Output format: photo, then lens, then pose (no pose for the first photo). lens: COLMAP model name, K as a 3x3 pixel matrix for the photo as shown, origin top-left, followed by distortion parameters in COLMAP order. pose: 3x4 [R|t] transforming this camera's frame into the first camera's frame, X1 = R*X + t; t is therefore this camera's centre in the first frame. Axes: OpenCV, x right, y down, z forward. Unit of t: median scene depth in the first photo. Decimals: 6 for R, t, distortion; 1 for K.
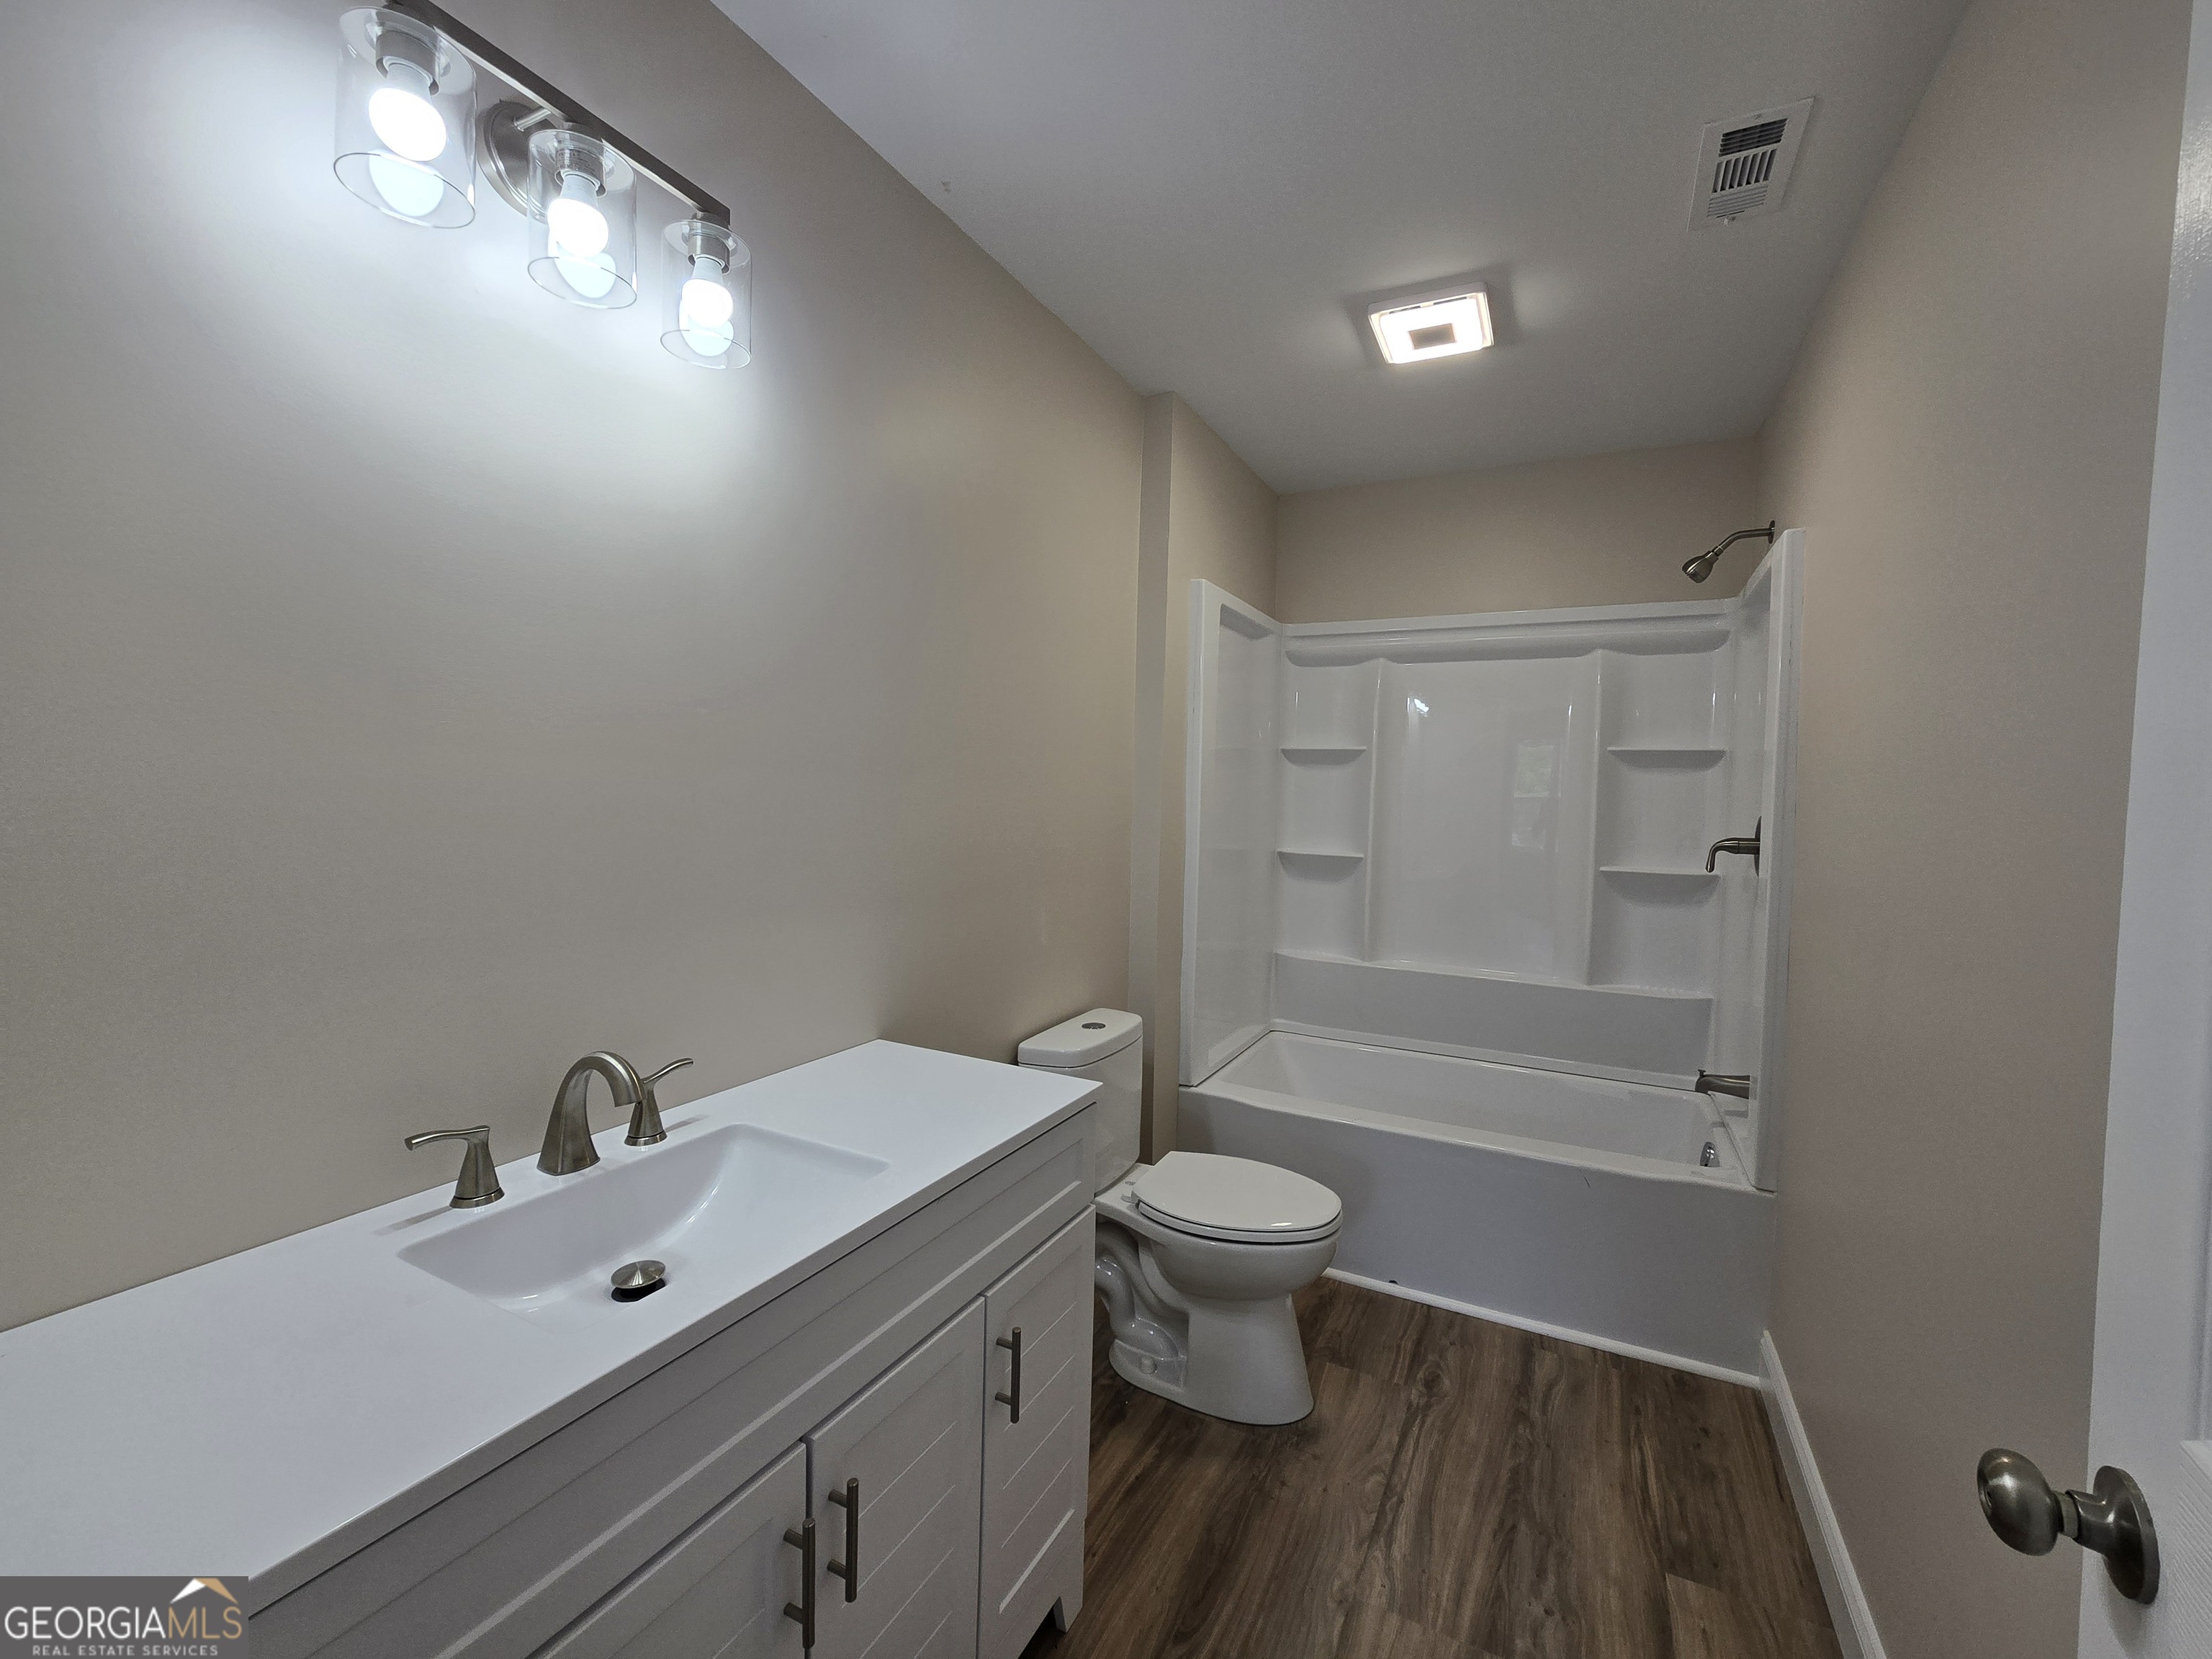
lens RADIAL K [[909.8, 0, 1076.7], [0, 909.8, 839.4], [0, 0, 1]] dist [0.002872, 0.002214]
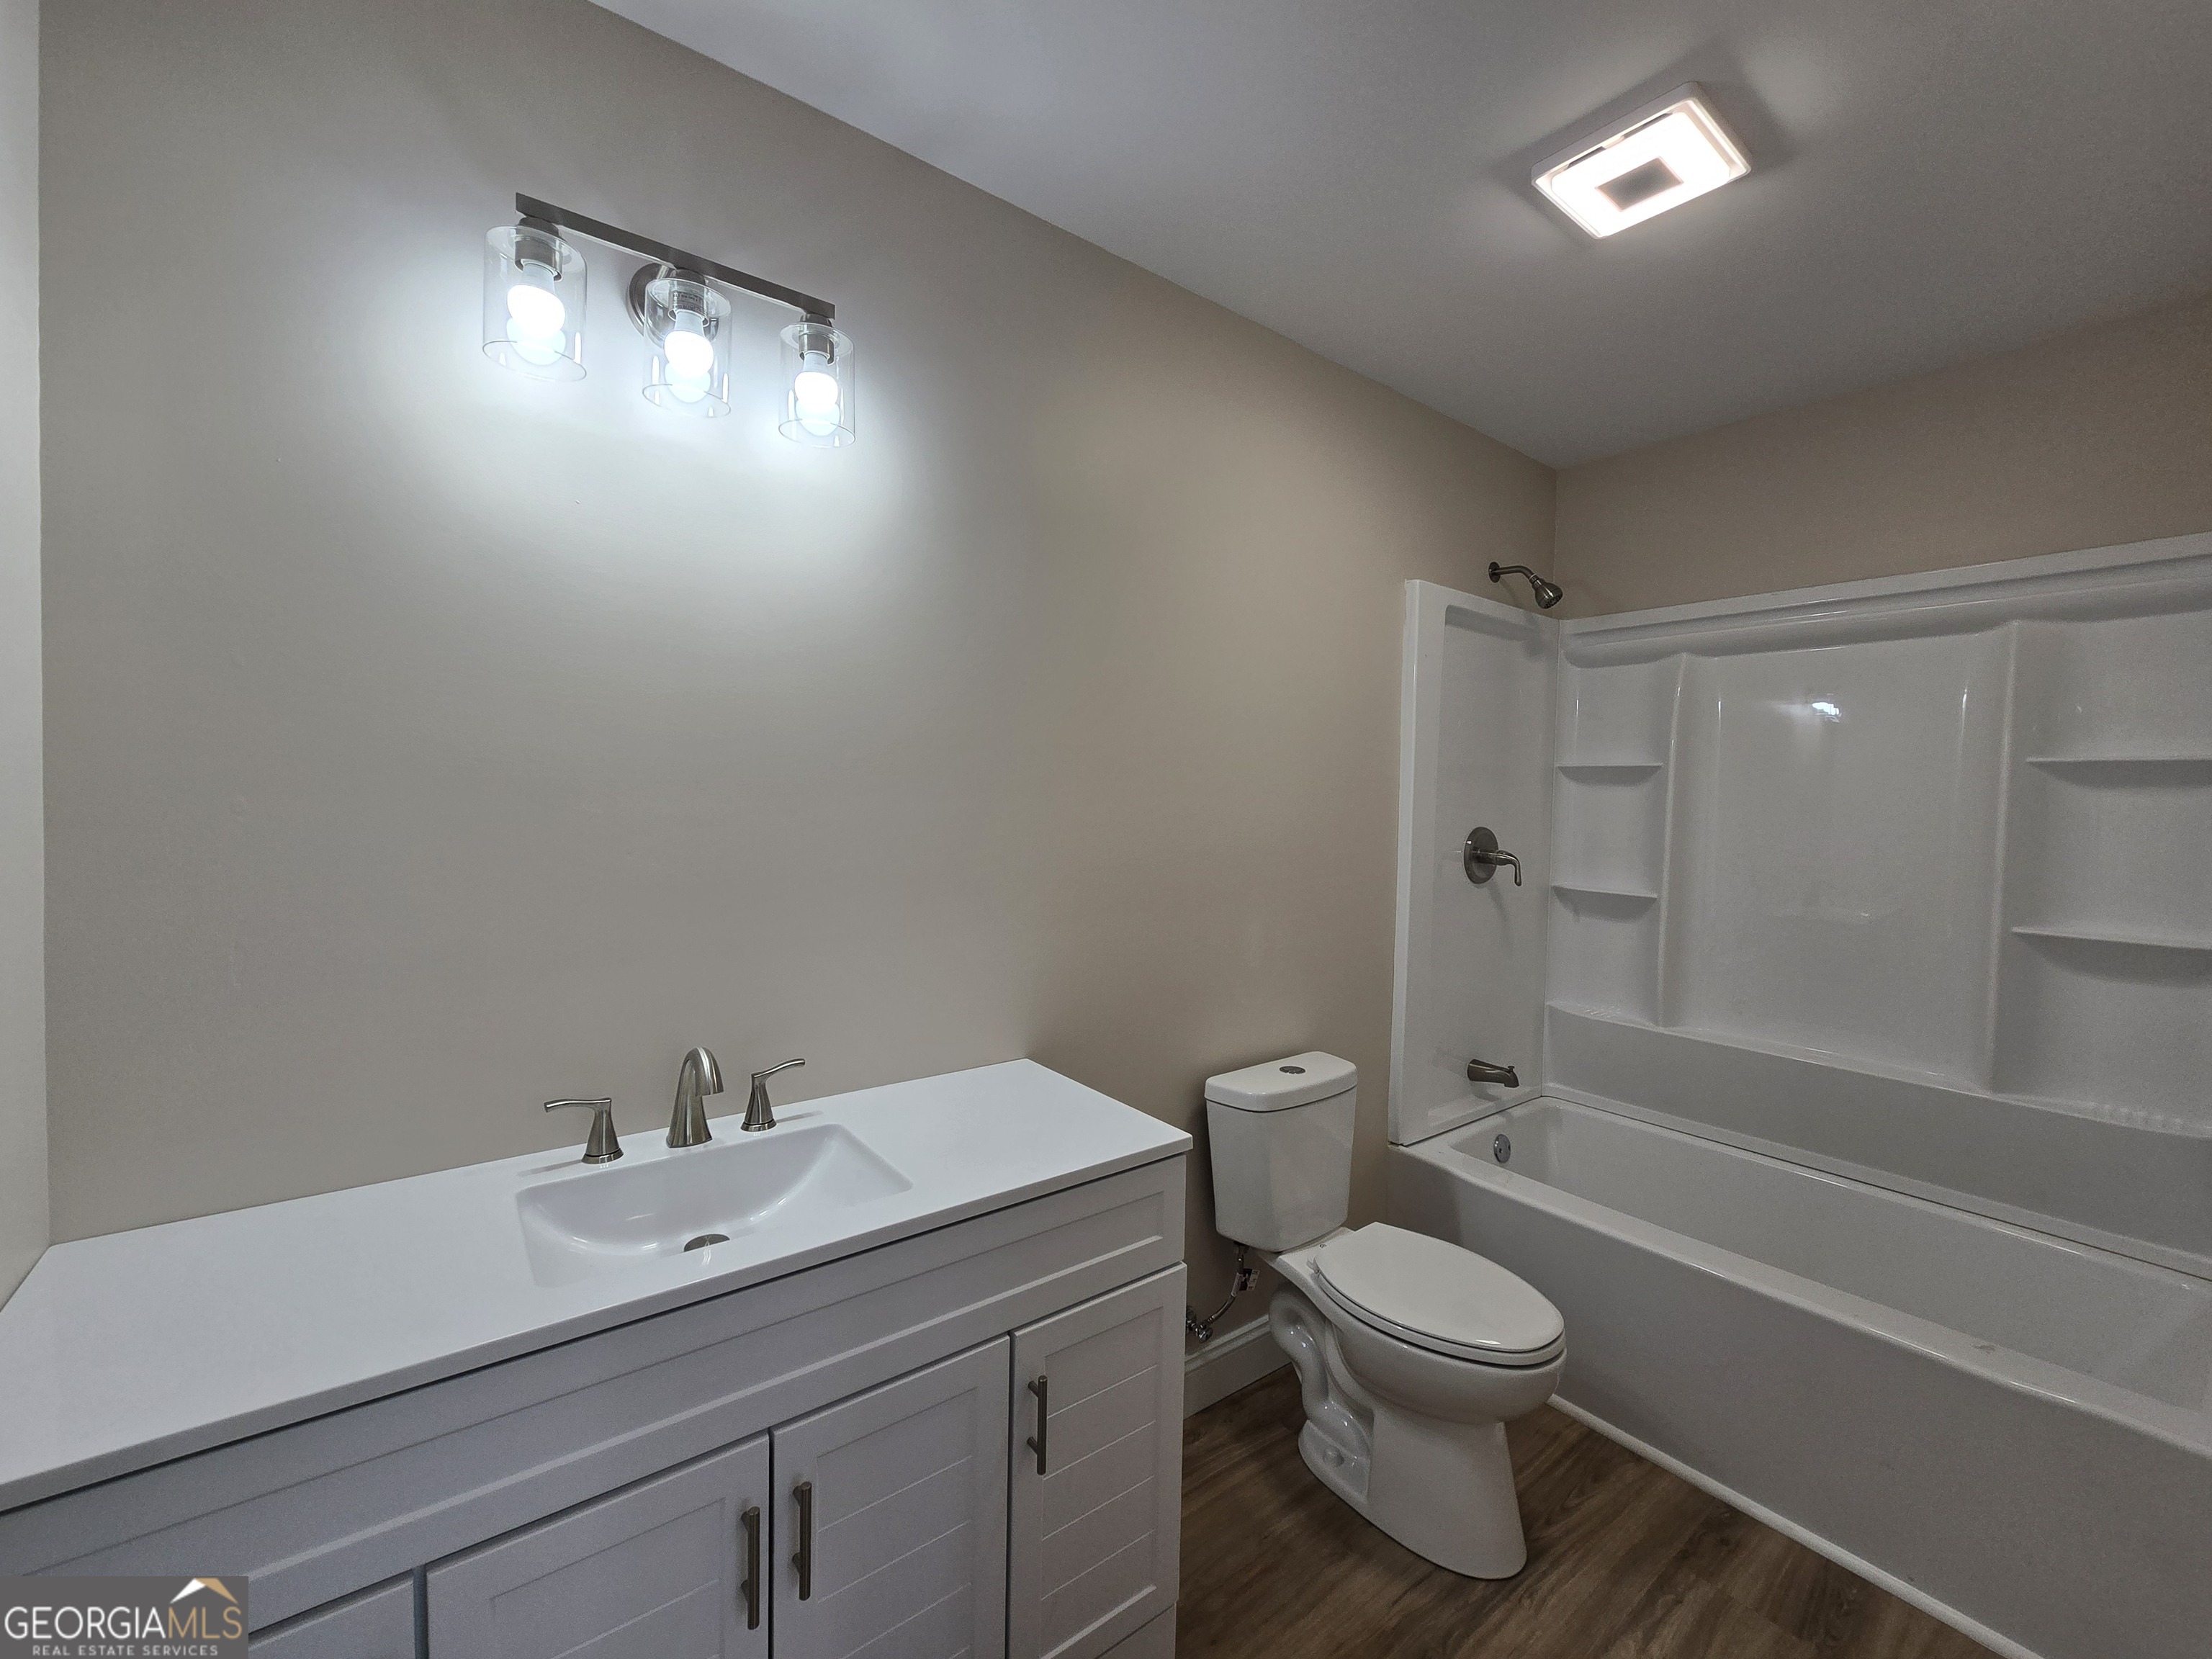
lens RADIAL K [[909.8, 0, 1105.5], [0, 909.8, 827.8], [0, 0, 1]] dist [0.002872, 0.002214]
pose [[0.917251, 0.010107, -0.398181, 0.269470], [-0.020404, 0.999558, -0.021630, -0.021089], [0.397786, 0.027964, 0.917052, 0.084051]]
